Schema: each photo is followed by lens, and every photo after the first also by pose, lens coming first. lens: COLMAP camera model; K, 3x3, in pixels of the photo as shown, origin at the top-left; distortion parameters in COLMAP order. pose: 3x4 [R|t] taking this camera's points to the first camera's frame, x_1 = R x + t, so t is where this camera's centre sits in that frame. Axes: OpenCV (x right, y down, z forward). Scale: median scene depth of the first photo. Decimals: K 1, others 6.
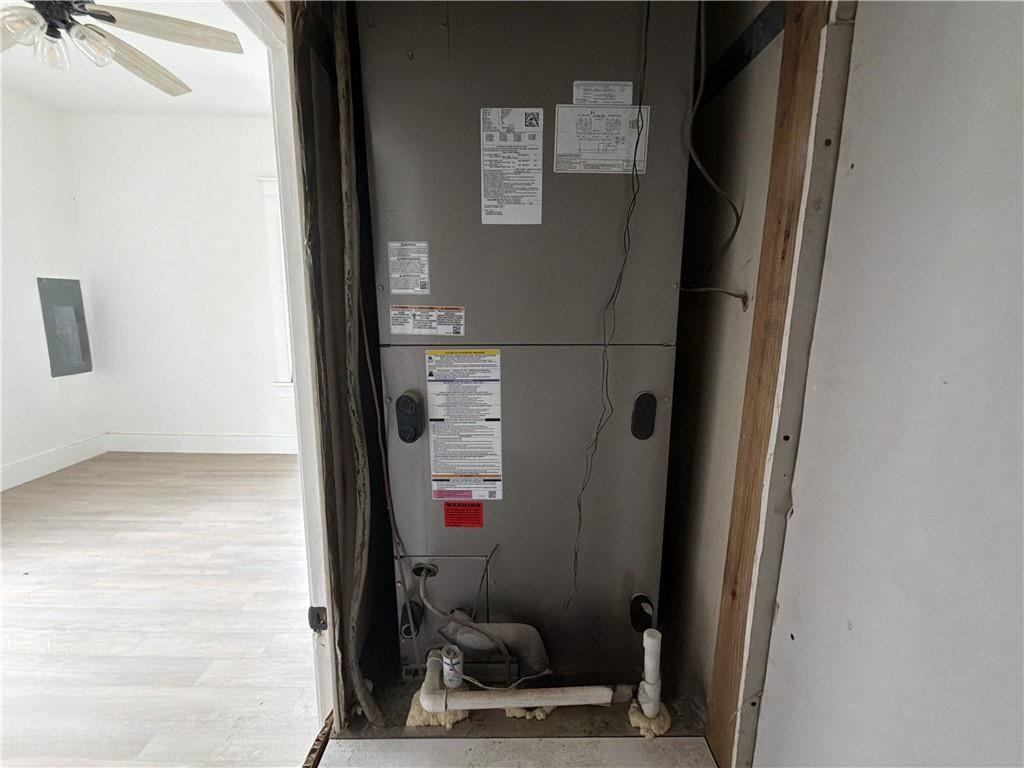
lens RADIAL K [[411.3, 0, 512.9], [0, 411.3, 379.0], [0, 0, 1]] dist [0.002189, -0.000508]
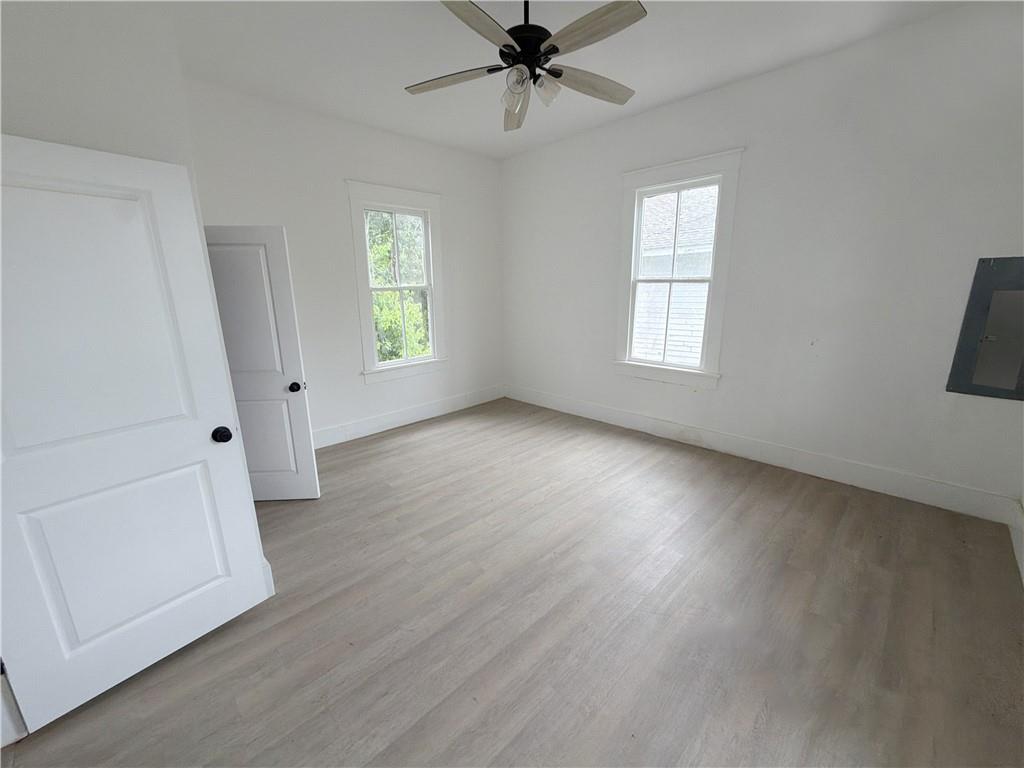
lens RADIAL K [[411.3, 0, 510.7], [0, 411.3, 383.5], [0, 0, 1]] dist [0.002189, -0.000508]
pose [[-0.711606, 0.167745, -0.682259, -0.017255], [-0.122305, 0.926676, 0.355405, -0.198083], [0.691851, 0.336352, -0.638913, 0.961319]]
